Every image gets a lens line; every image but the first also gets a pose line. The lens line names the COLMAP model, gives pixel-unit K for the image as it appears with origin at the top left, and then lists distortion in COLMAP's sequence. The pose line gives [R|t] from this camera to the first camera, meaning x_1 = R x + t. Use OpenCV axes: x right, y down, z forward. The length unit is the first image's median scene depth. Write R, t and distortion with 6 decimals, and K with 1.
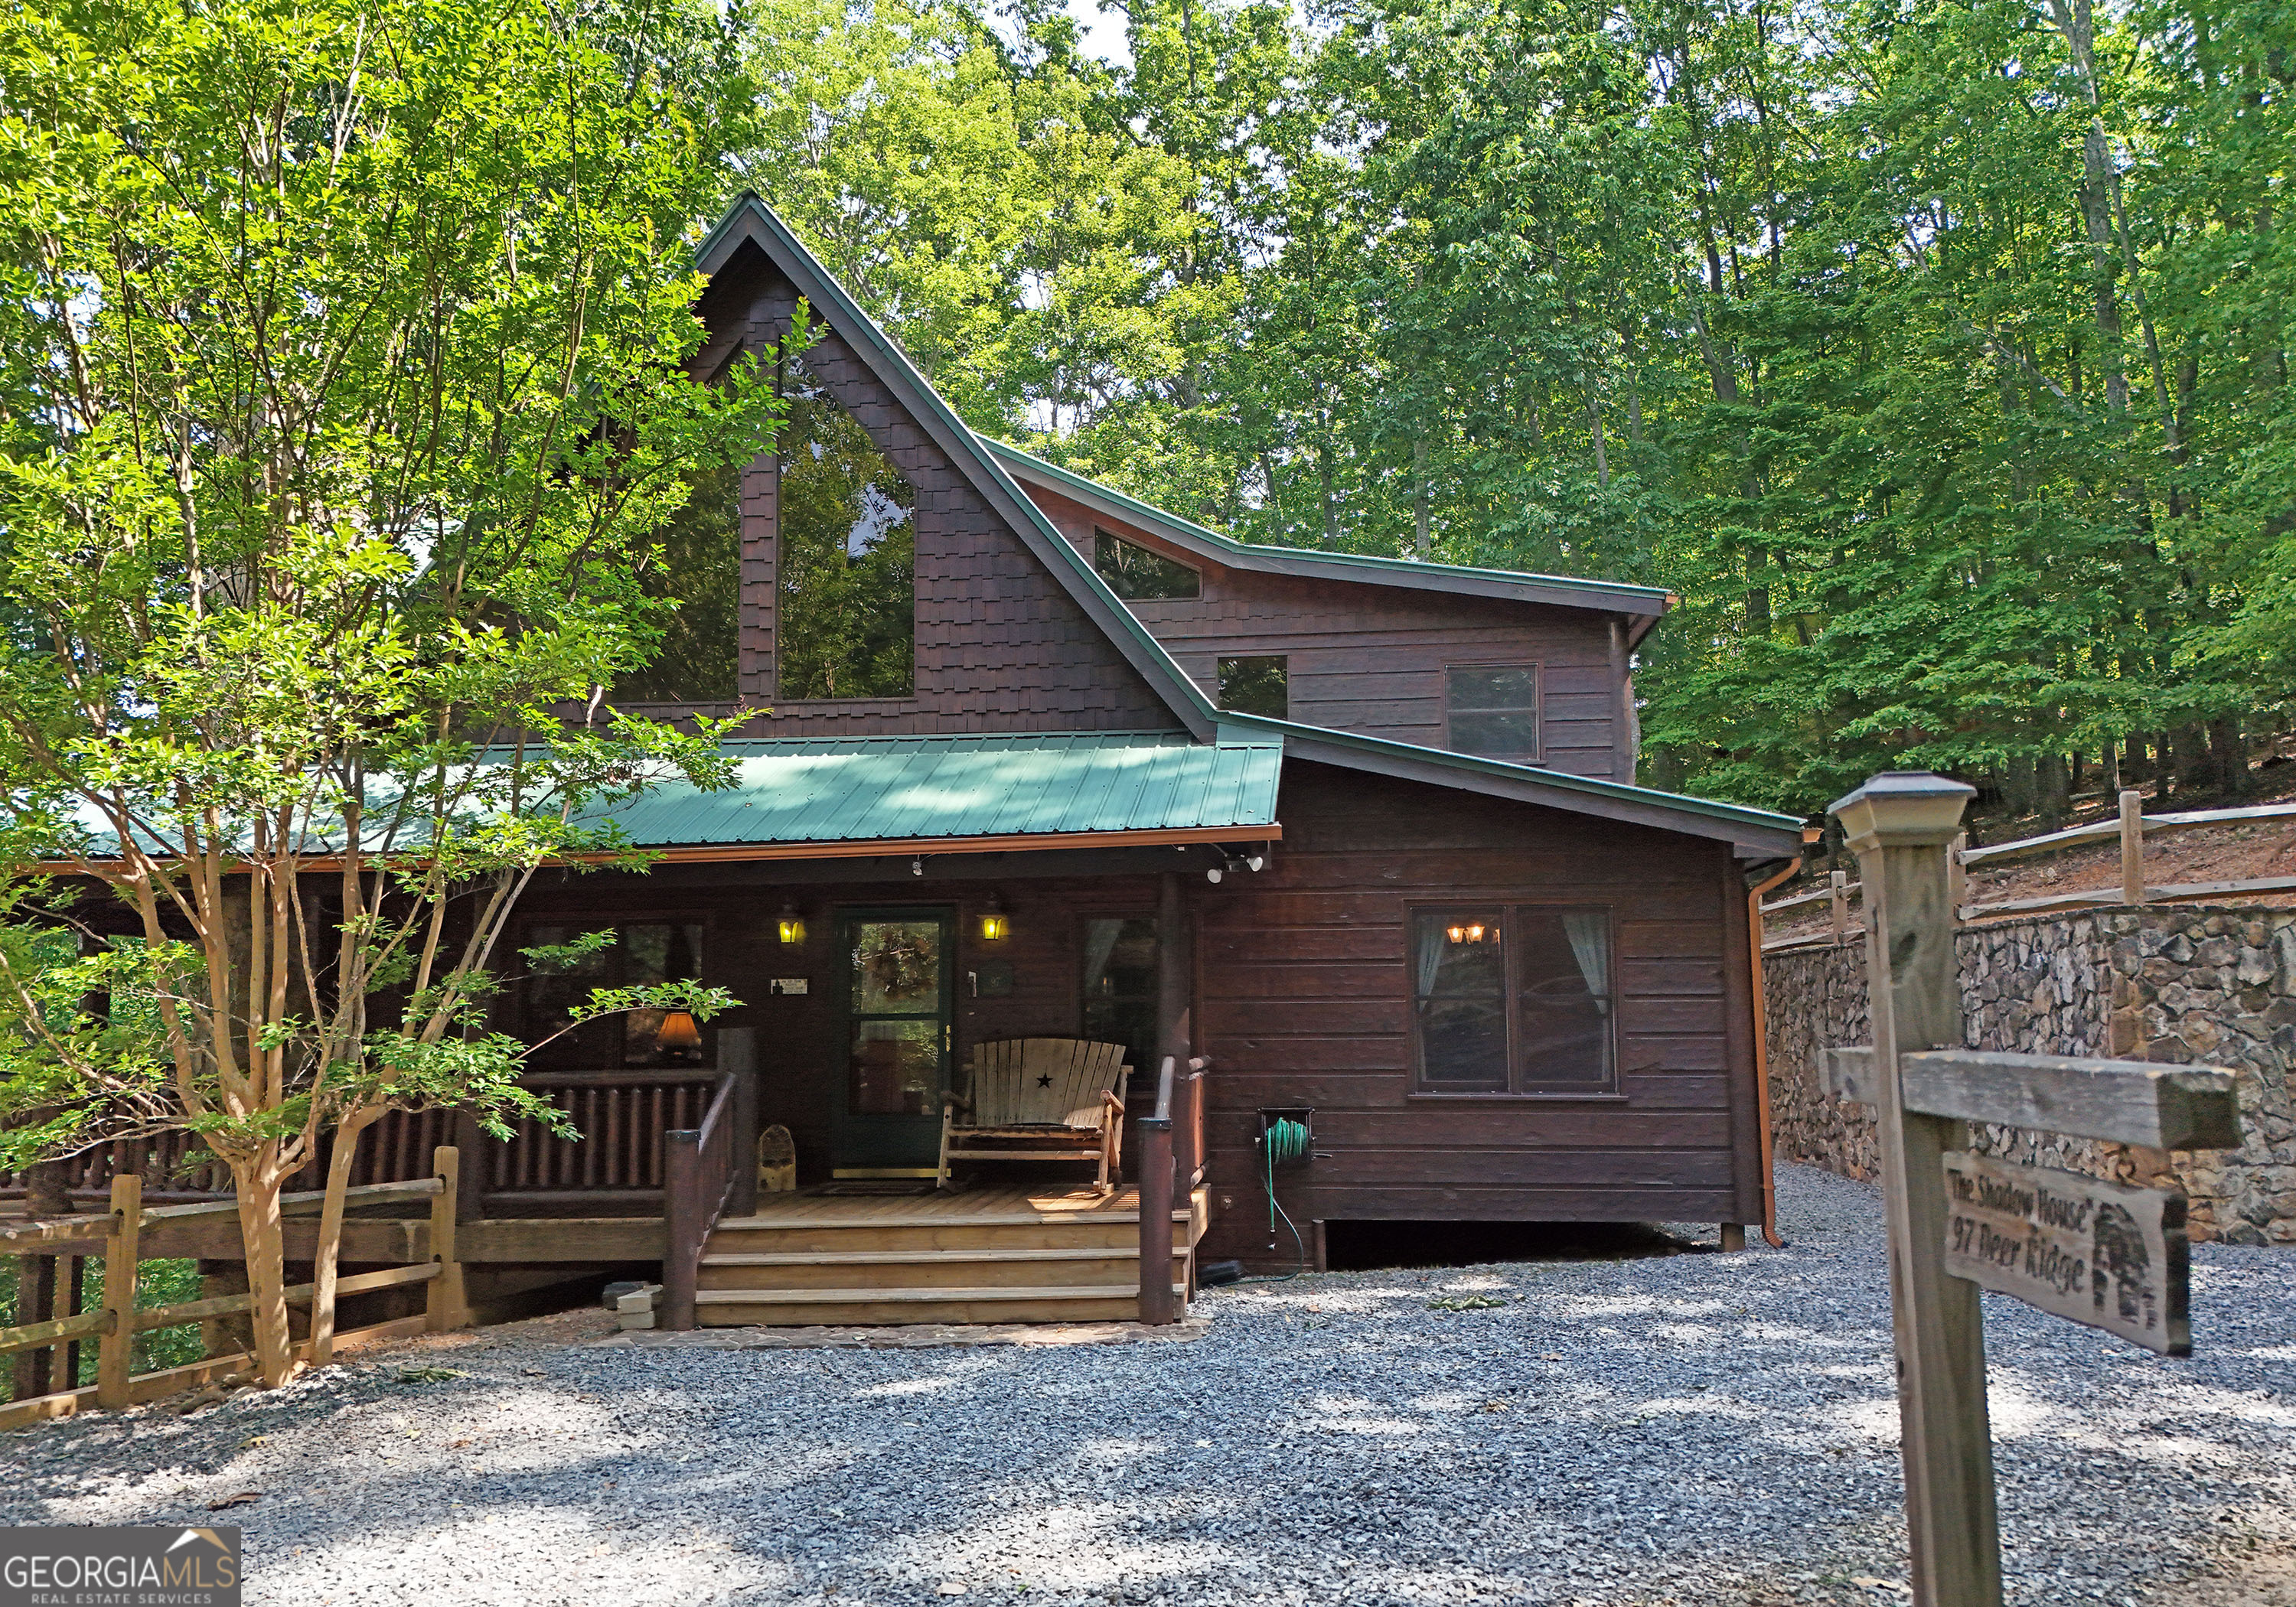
lens RADIAL K [[1751.3, 0, 1196.9], [0, 1751.3, 805.5], [0, 0, 1]] dist [0.059665, 0.000729]
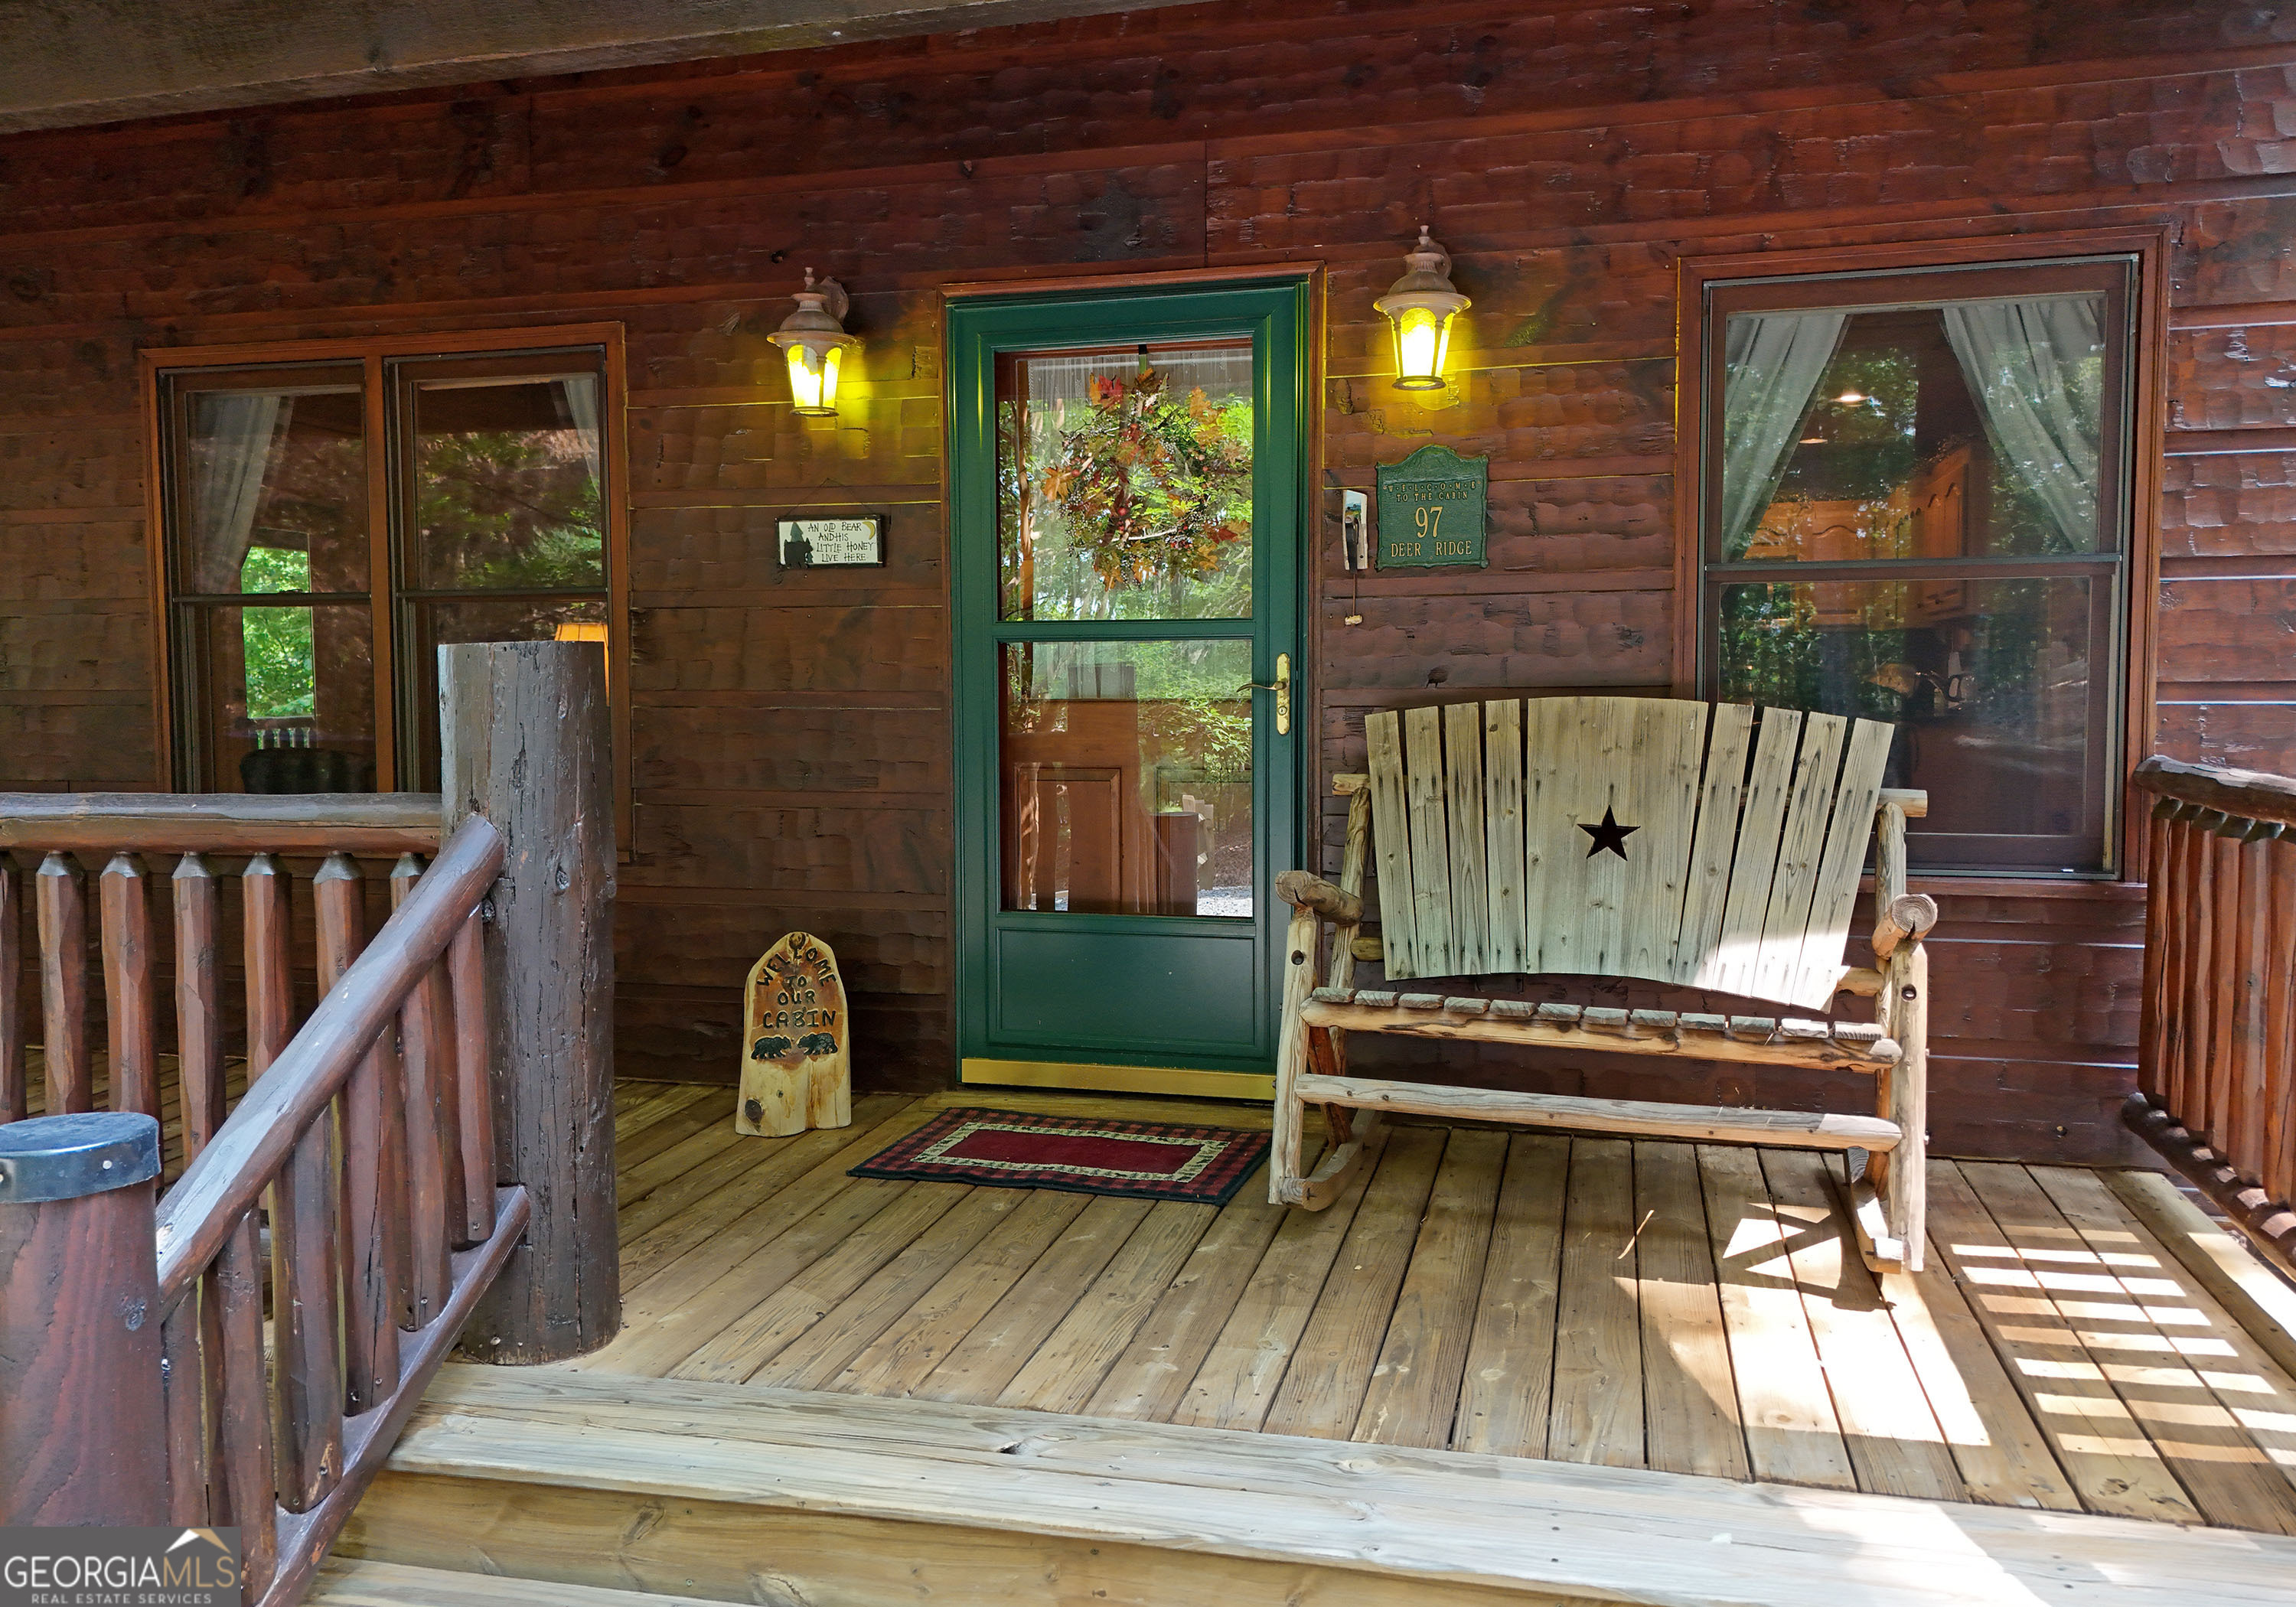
lens RADIAL K [[1751.3, 0, 1196.9], [0, 1751.3, 805.5], [0, 0, 1]] dist [0.059665, 0.000729]
pose [[0.987921, 0.017448, -0.153975, -0.109098], [0.010935, 0.983314, 0.181587, 0.095205], [0.154574, -0.181077, 0.971246, 0.688144]]
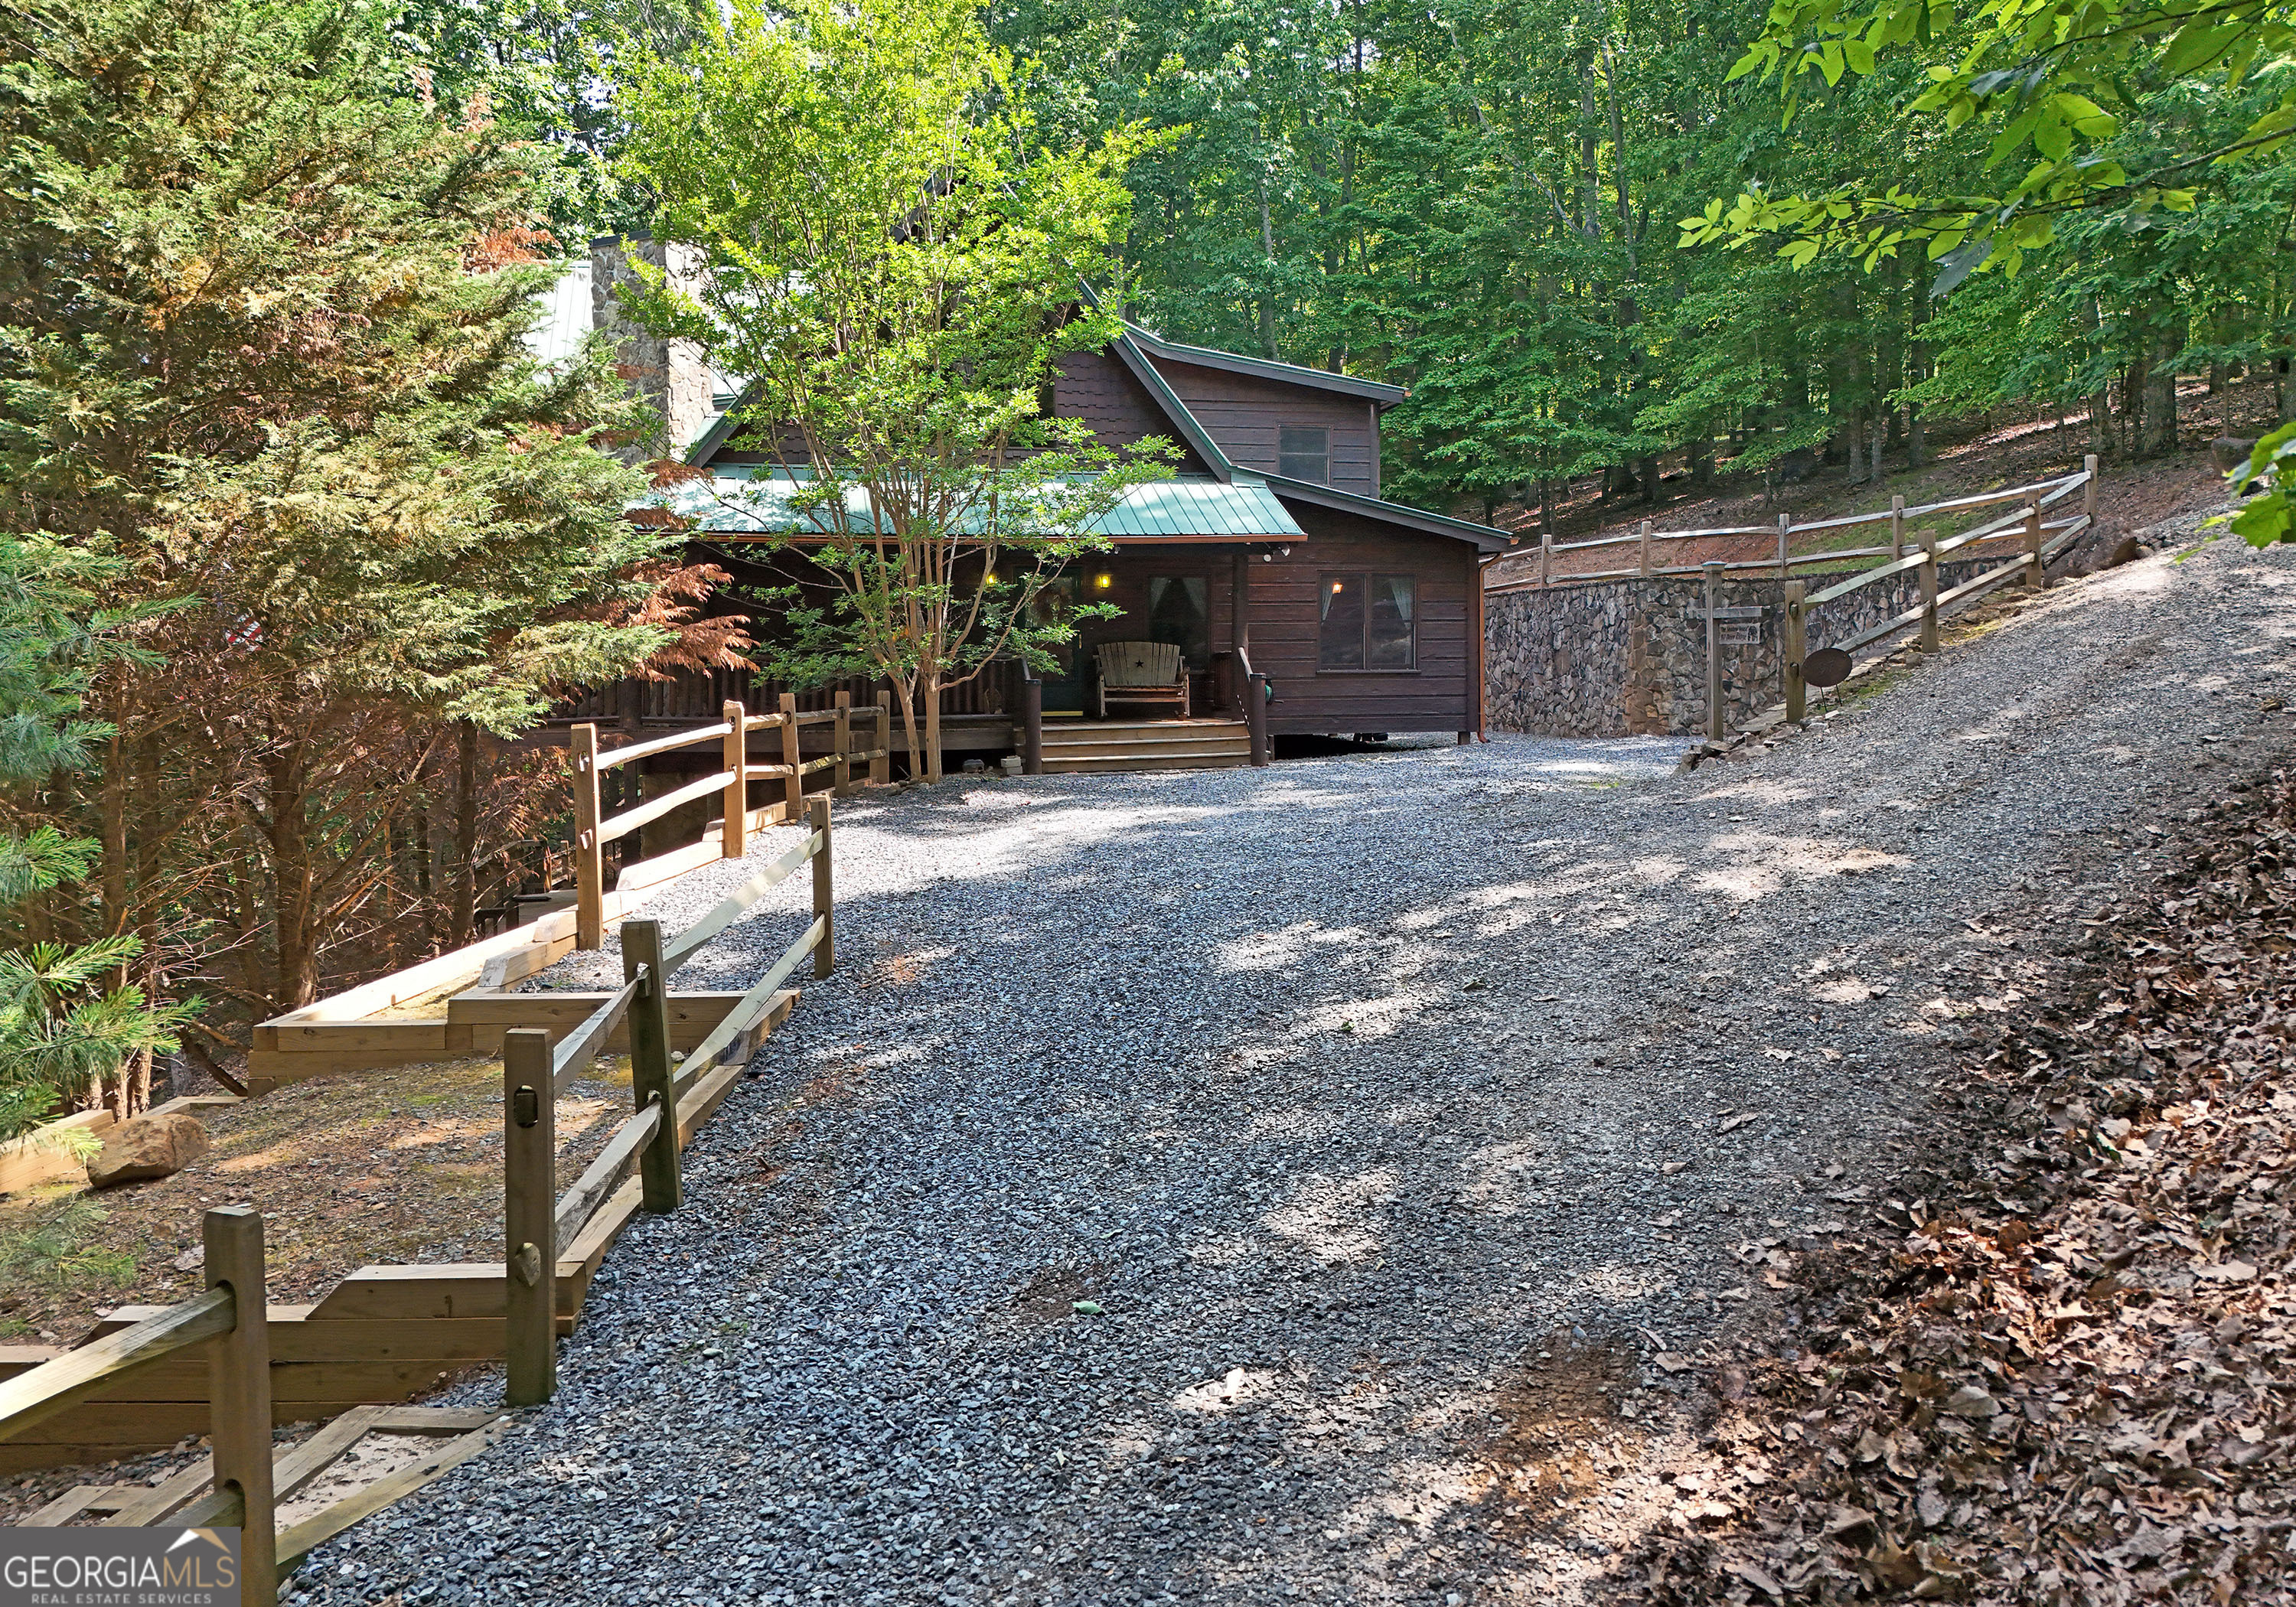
lens RADIAL K [[1751.3, 0, 1196.9], [0, 1751.3, 805.5], [0, 0, 1]] dist [0.059665, 0.000729]
pose [[0.949532, -0.024201, 0.312735, -0.613471], [-0.037936, 0.980840, 0.191084, -0.054847], [-0.311367, -0.193304, 0.930421, -0.789618]]
